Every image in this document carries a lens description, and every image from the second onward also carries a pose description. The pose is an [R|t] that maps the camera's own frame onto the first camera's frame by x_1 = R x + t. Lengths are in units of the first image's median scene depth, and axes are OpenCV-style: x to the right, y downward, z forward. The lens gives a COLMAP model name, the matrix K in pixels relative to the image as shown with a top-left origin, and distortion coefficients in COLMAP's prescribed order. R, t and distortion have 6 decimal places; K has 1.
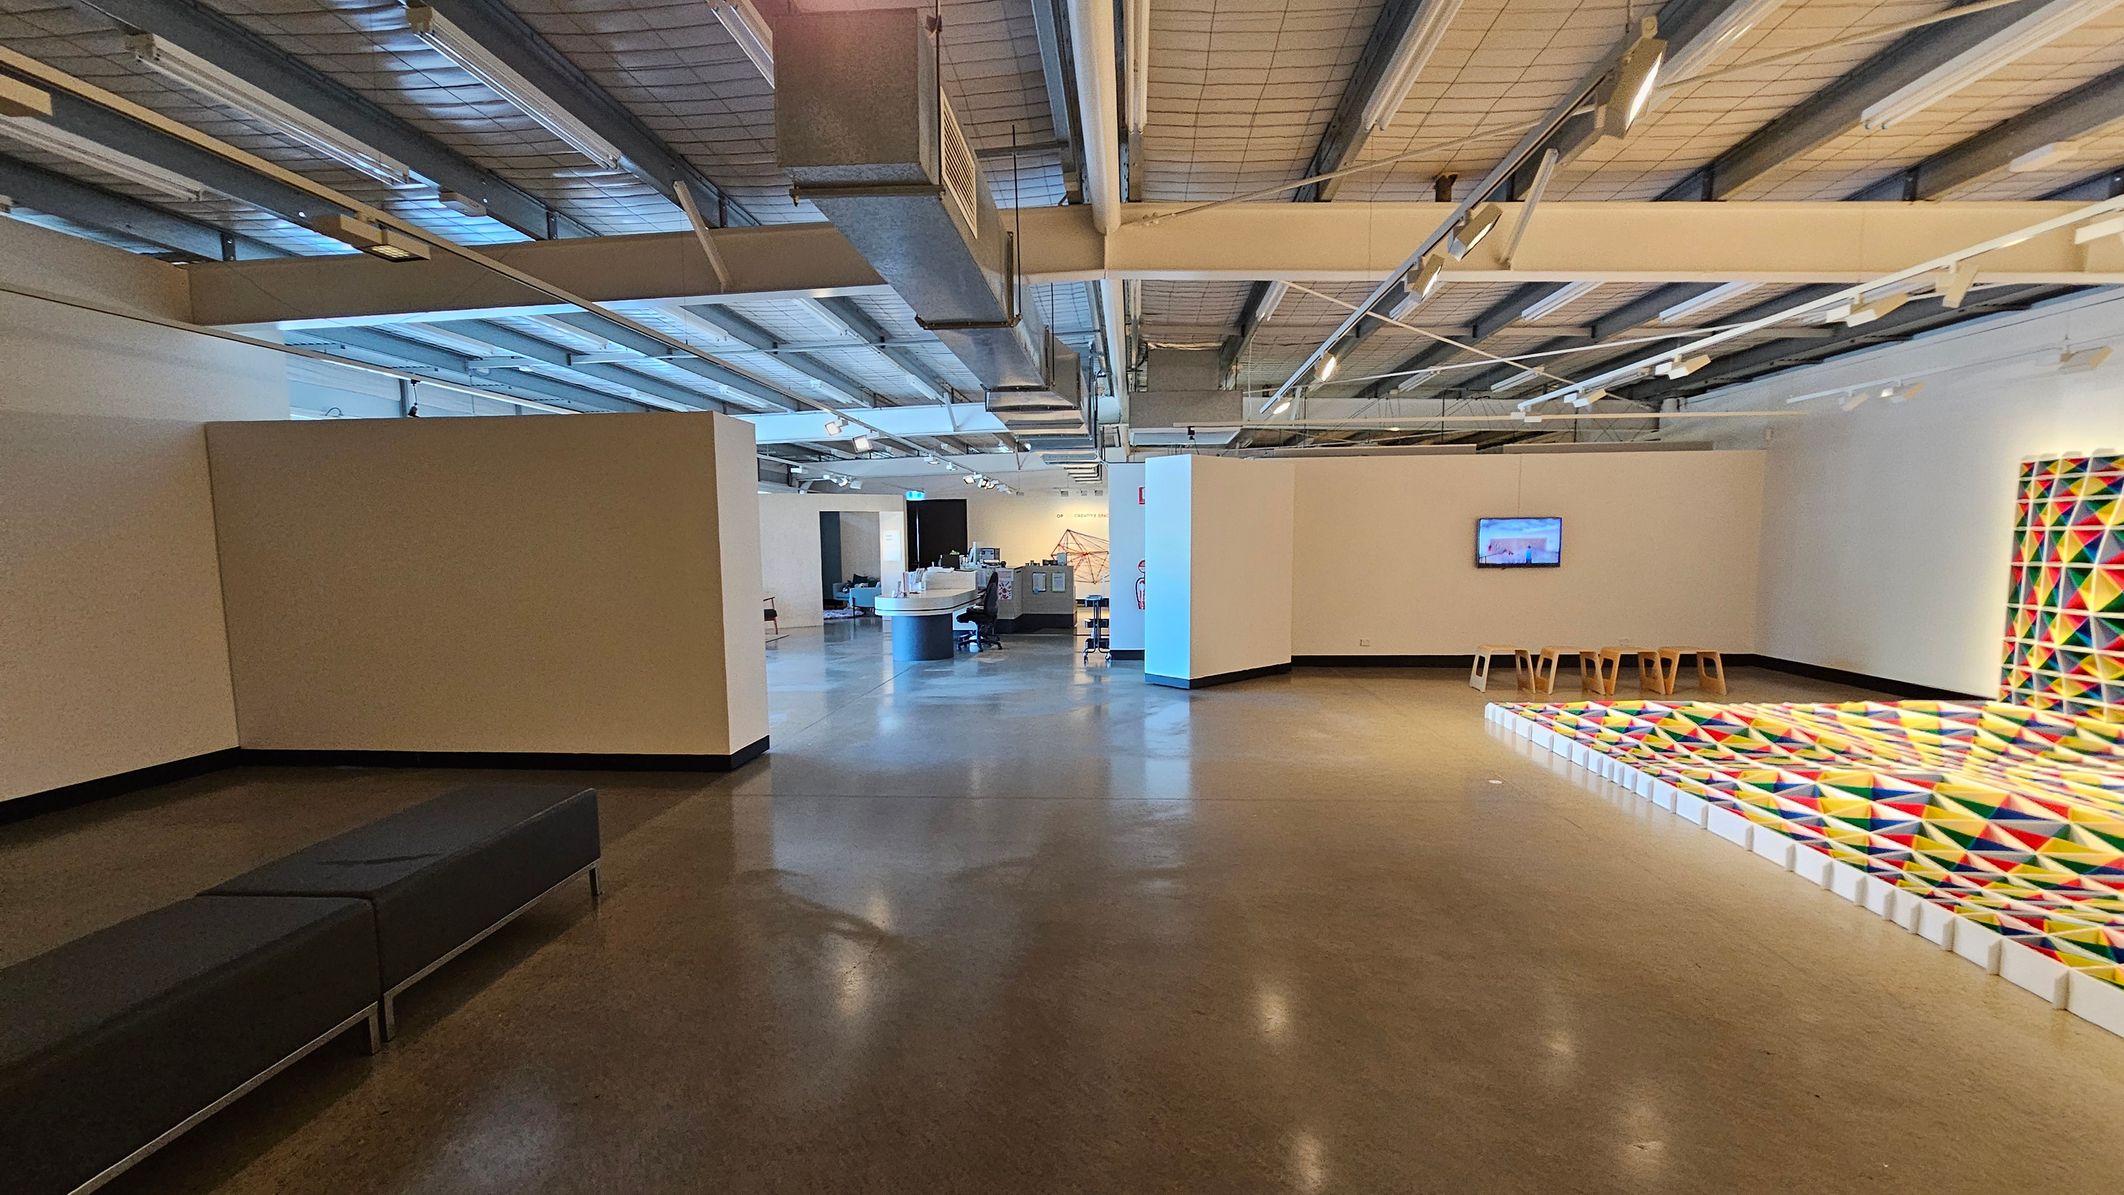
lens RADIAL K [[896.3, 0, 1069.1], [0, 896.3, 615.9], [0, 0, 1]] dist [-0.002584, -0.000686]
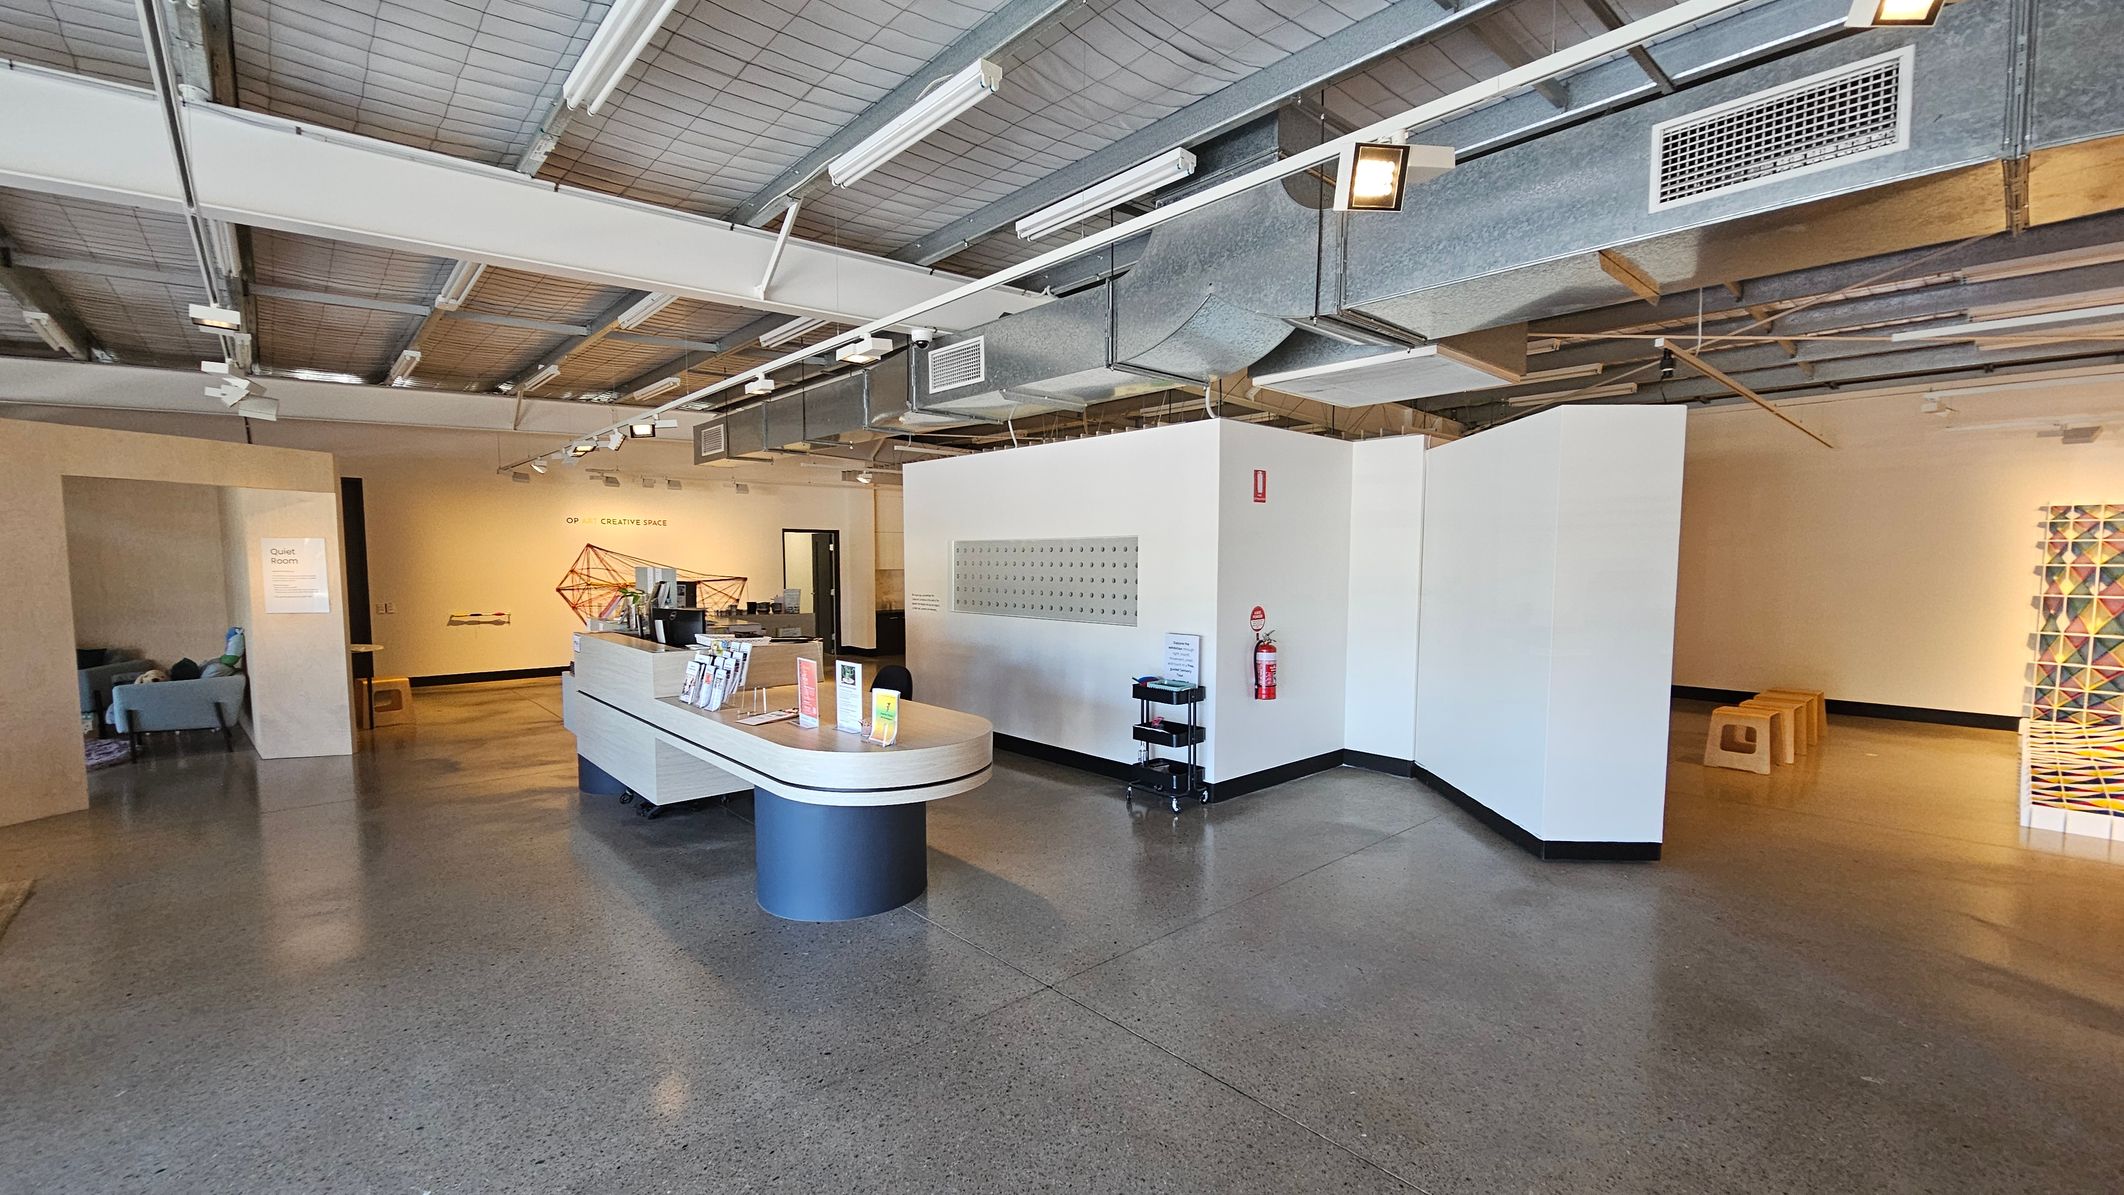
lens RADIAL K [[868.5, 0, 1060.6], [0, 868.5, 623.8], [0, 0, 1]] dist [-0.001084, -0.001087]
pose [[0.688604, -0.044662, 0.723761, -0.495234], [0.053429, 0.998513, 0.010783, -0.085948], [-0.723167, 0.031245, 0.689966, 0.973029]]
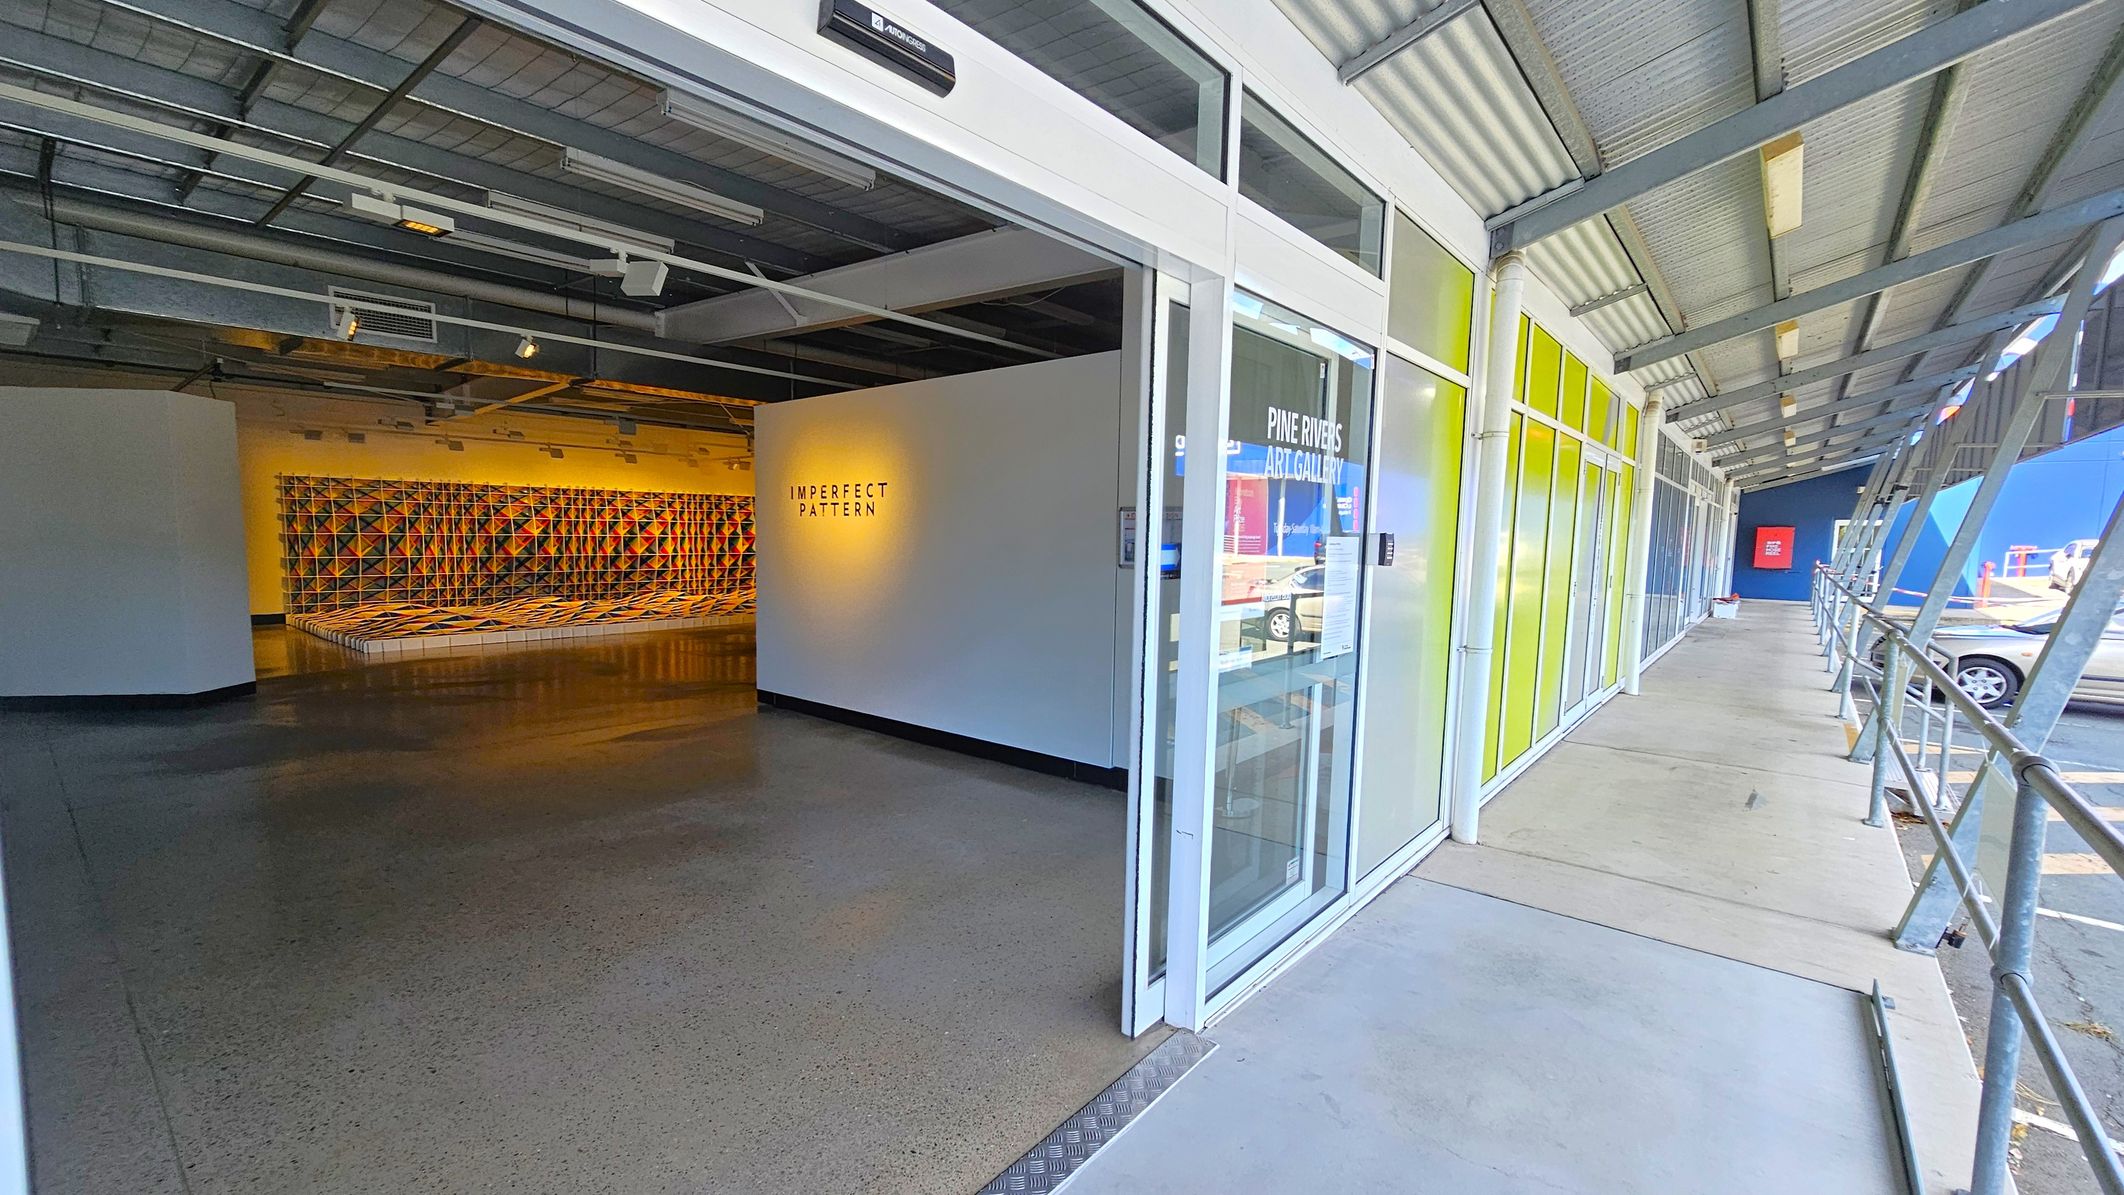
lens RADIAL K [[887.8, 0, 1029.1], [0, 887.8, 613.4], [0, 0, 1]] dist [-0.000282, -0.000199]
pose [[-0.804323, -0.054511, 0.591687, -0.973135], [0.044548, 0.987448, 0.151531, -0.087755], [-0.592520, 0.148238, -0.791799, 1.307563]]
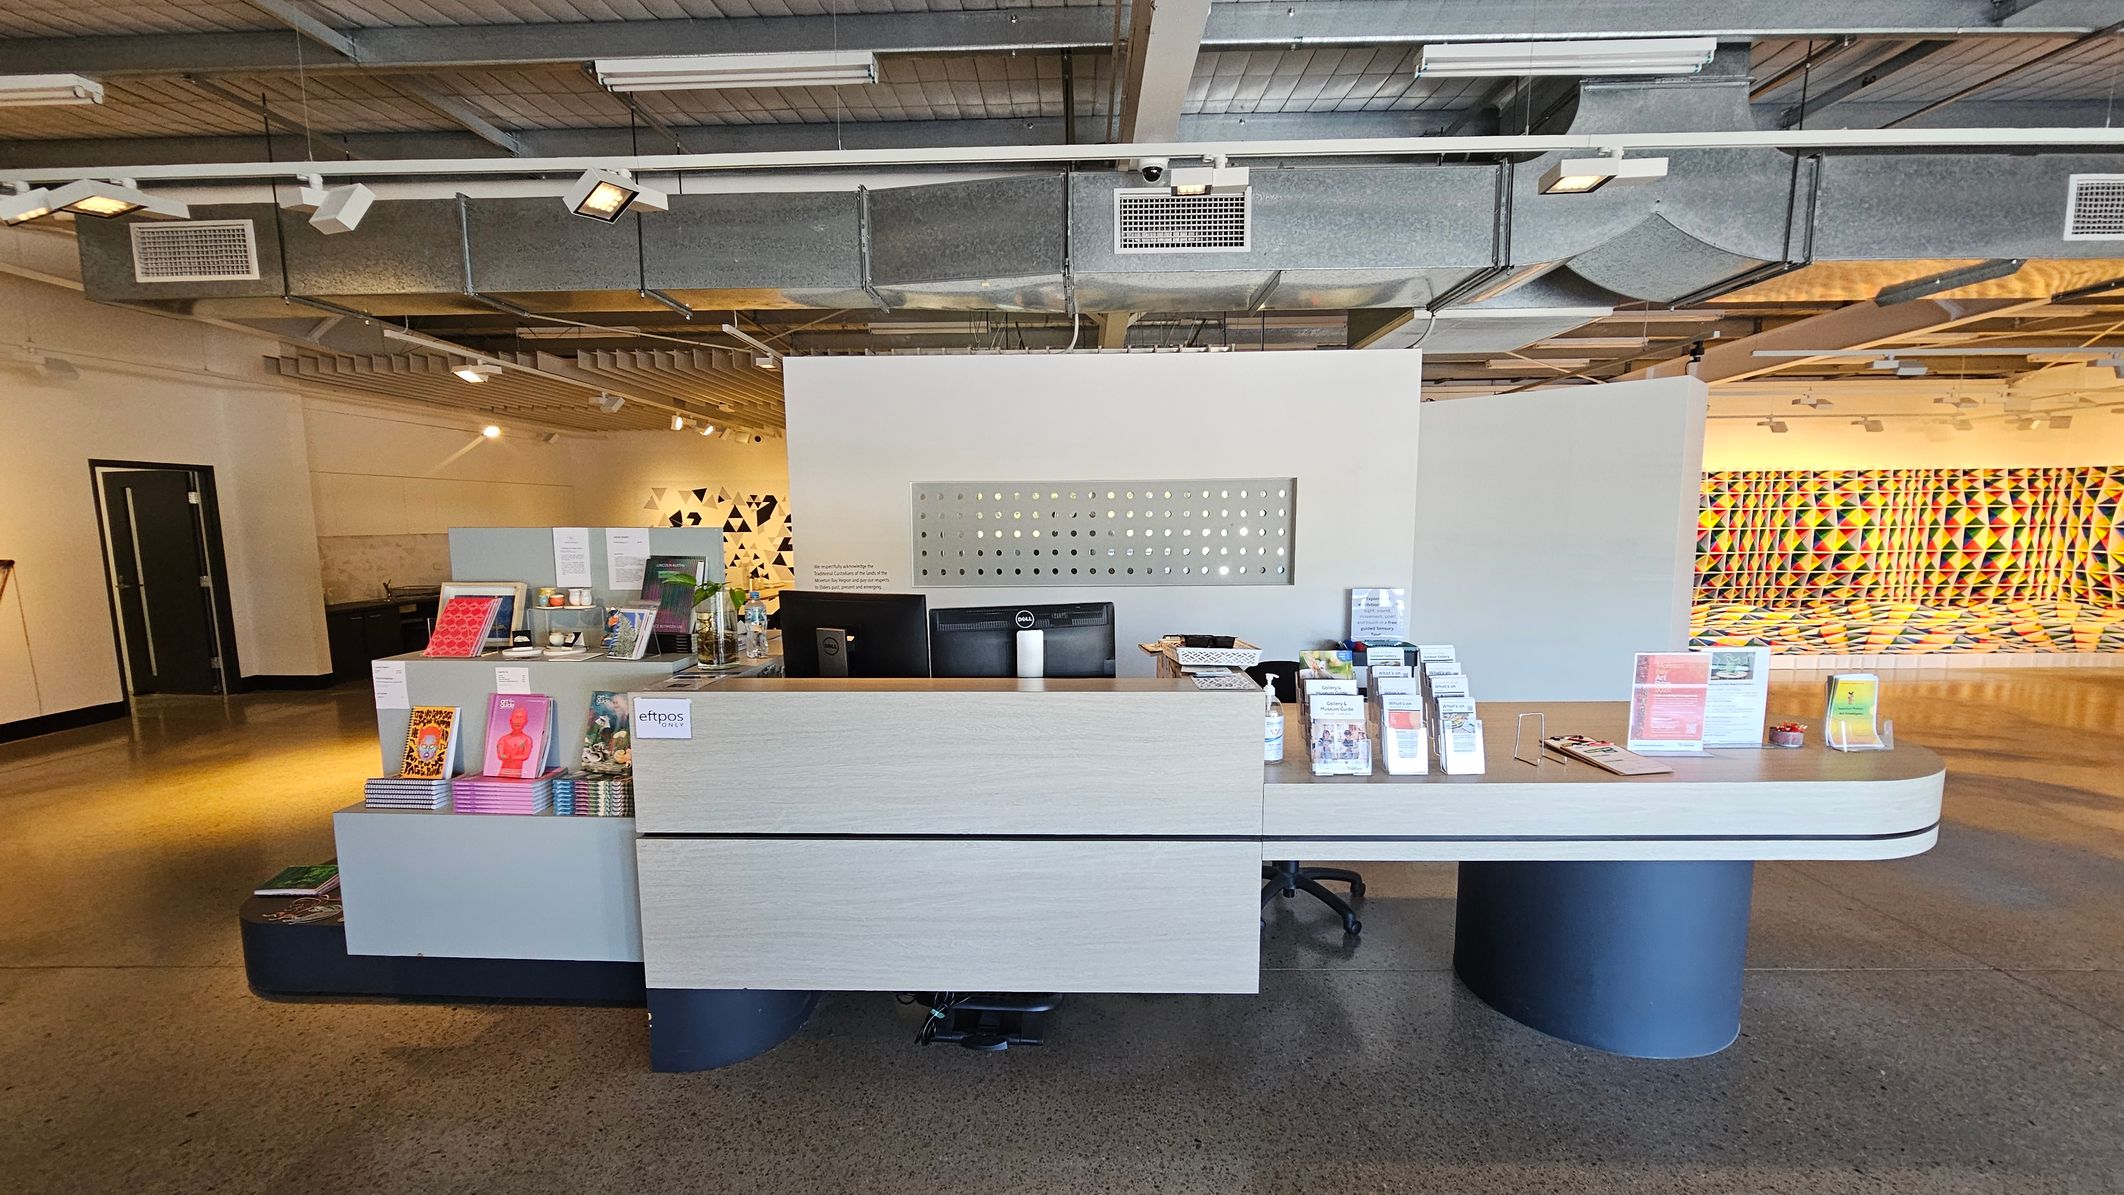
lens RADIAL K [[868.5, 0, 1060.6], [0, 868.5, 623.8], [0, 0, 1]] dist [-0.001084, -0.001087]
pose [[-0.053902, -0.113931, 0.992025, -0.533523], [0.093900, 0.988489, 0.118627, -0.133709], [-0.994121, 0.099546, -0.042583, 1.621051]]
